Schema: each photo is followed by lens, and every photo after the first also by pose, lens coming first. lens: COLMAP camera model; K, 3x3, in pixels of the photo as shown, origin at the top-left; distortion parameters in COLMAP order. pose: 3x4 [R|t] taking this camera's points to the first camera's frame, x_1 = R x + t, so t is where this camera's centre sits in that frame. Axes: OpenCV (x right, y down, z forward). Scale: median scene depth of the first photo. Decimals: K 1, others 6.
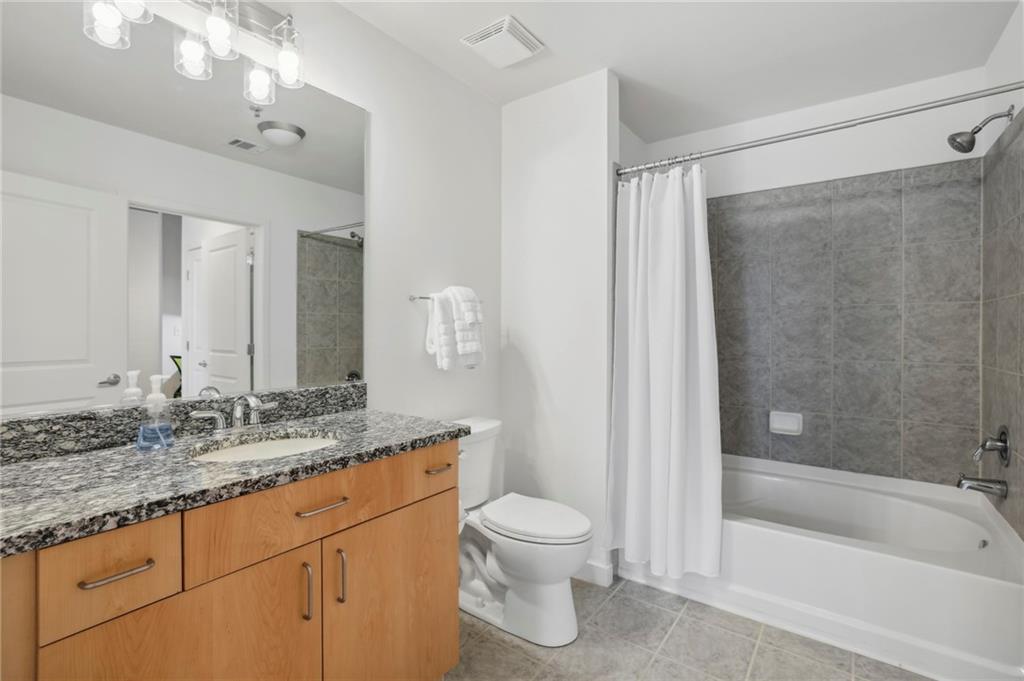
lens RADIAL K [[481.5, 0, 512.1], [0, 481.5, 333.7], [0, 0, 1]] dist [-0.042385, 0.020060]
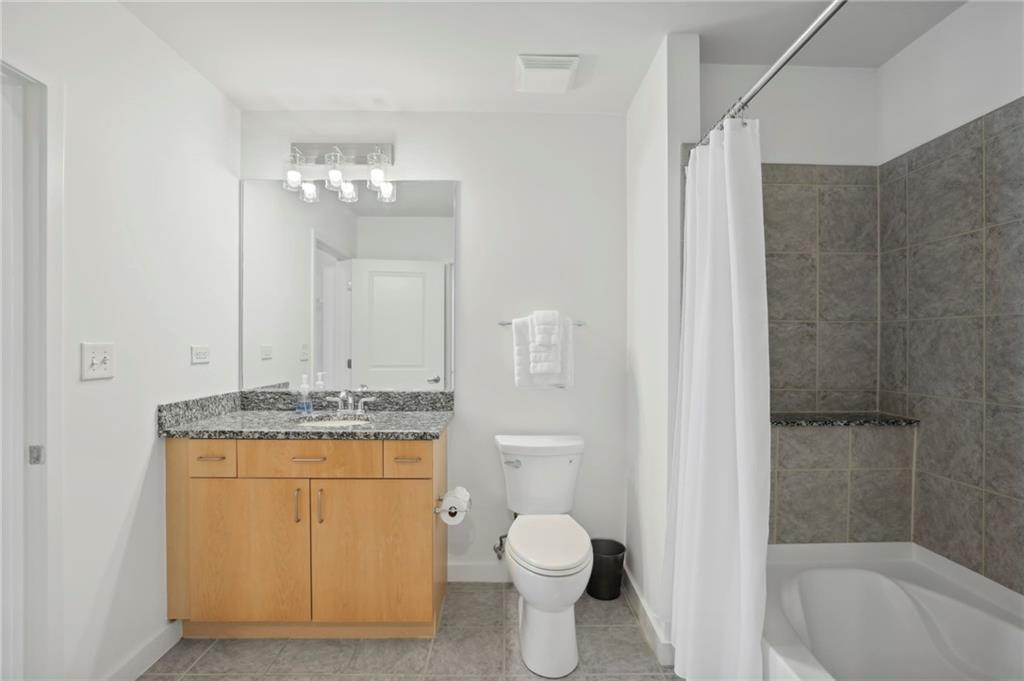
lens RADIAL K [[473.5, 0, 508.1], [0, 473.5, 342.6], [0, 0, 1]] dist [-0.057061, 0.023816]
pose [[0.588331, -0.000757, -0.808620, 0.916249], [-0.005510, 0.999973, -0.004945, -0.027215], [0.808602, 0.007365, 0.588310, 0.413190]]
